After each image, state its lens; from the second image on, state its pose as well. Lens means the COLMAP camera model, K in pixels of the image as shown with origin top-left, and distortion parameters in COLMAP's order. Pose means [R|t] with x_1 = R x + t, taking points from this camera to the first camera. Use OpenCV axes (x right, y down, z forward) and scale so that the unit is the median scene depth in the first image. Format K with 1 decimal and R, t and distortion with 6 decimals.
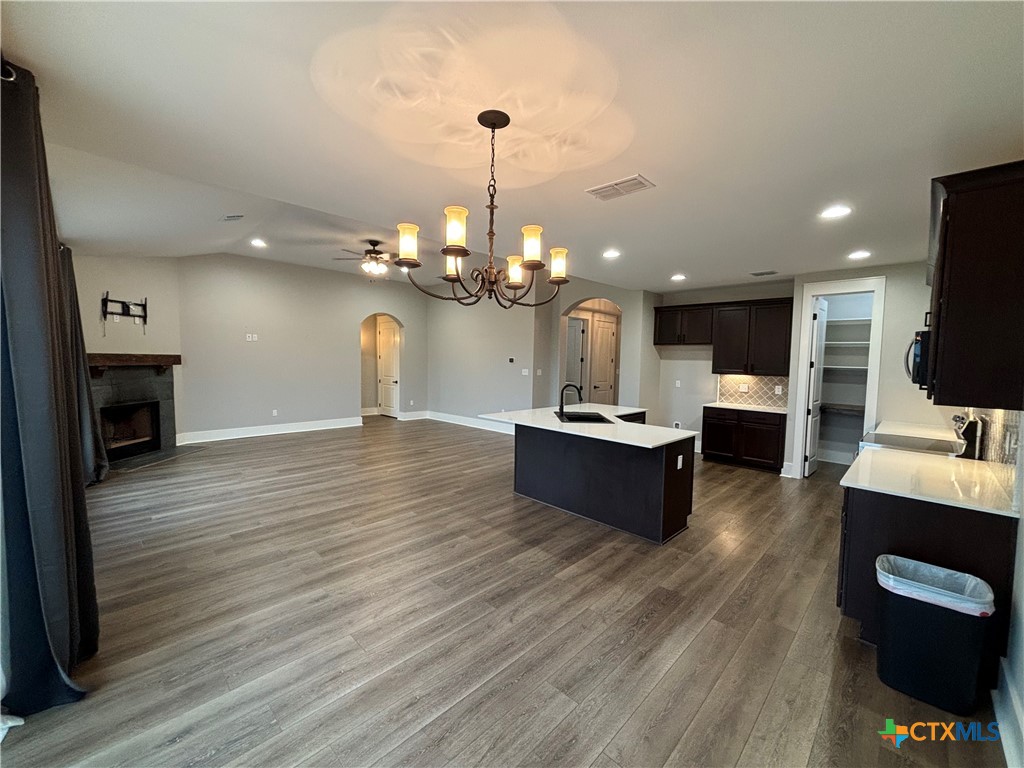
lens RADIAL K [[413.6, 0, 505.5], [0, 413.6, 386.5], [0, 0, 1]] dist [0.002900, 0.001124]
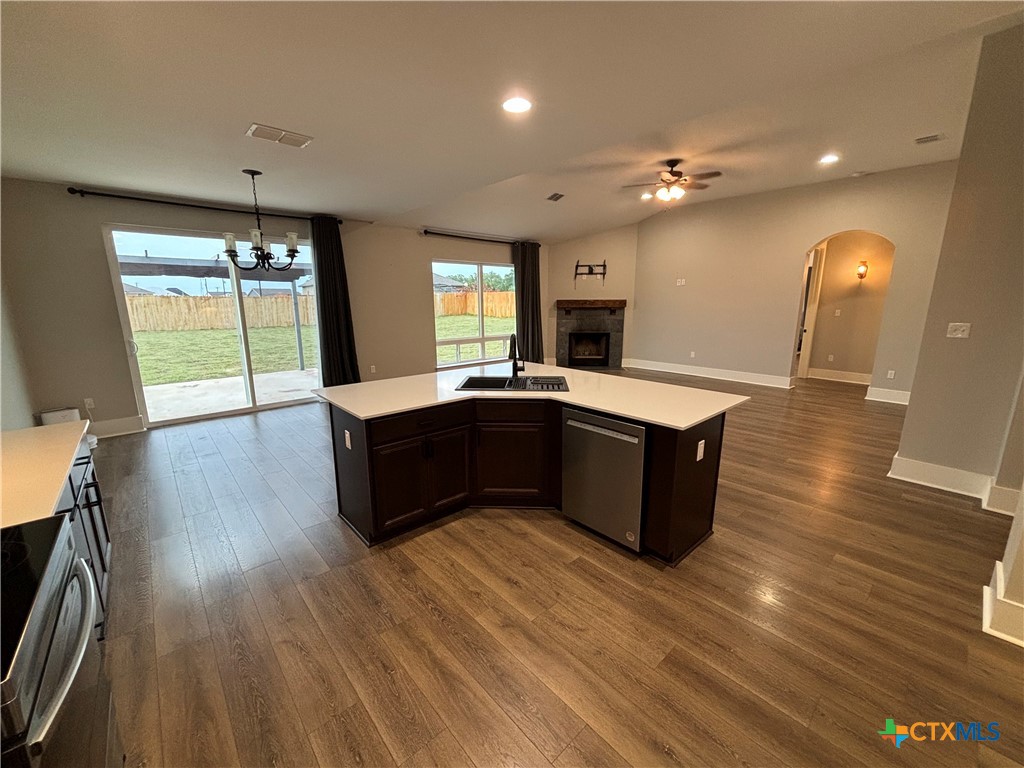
lens RADIAL K [[413.6, 0, 510.2], [0, 413.6, 390.0], [0, 0, 1]] dist [0.002900, 0.001124]
pose [[-0.051410, 0.199583, -0.978531, 0.661787], [-0.059566, 0.977470, 0.202496, -0.042867], [0.996900, 0.068698, -0.038363, 0.763582]]
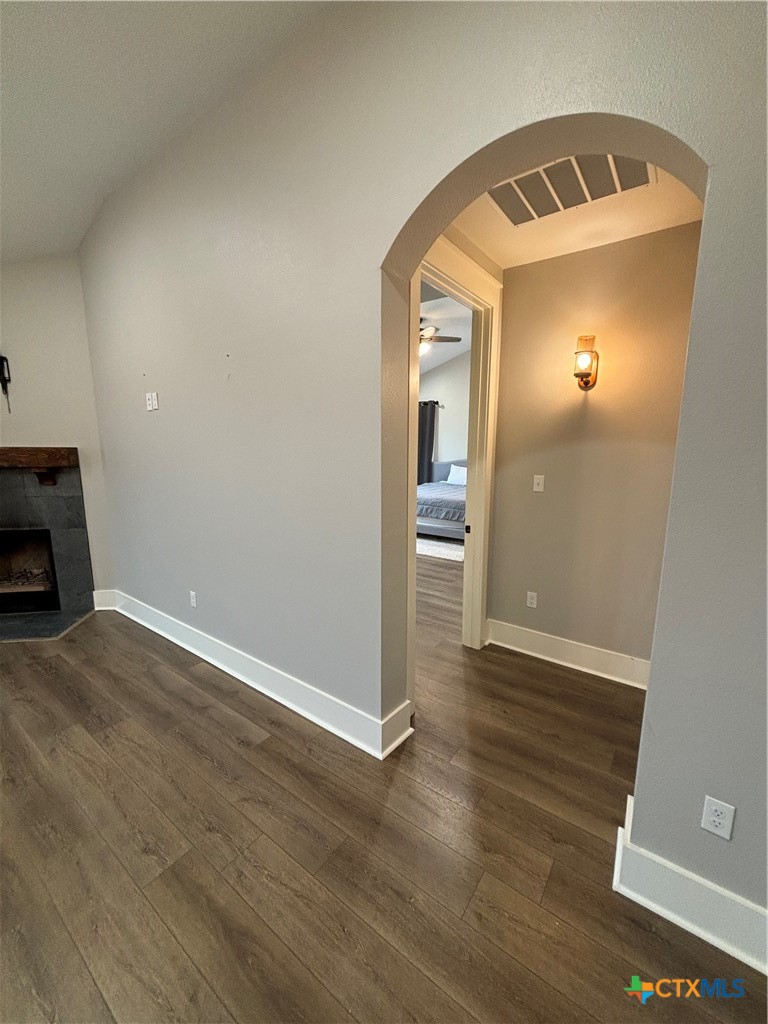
lens RADIAL K [[413.6, 0, 376.2], [0, 413.6, 513.0], [0, 0, 1]] dist [0.002900, 0.001124]
pose [[0.140595, 0.151099, -0.978469, -0.225414], [-0.054455, 0.987970, 0.144742, -0.100641], [0.988569, 0.032932, 0.147132, 1.437920]]
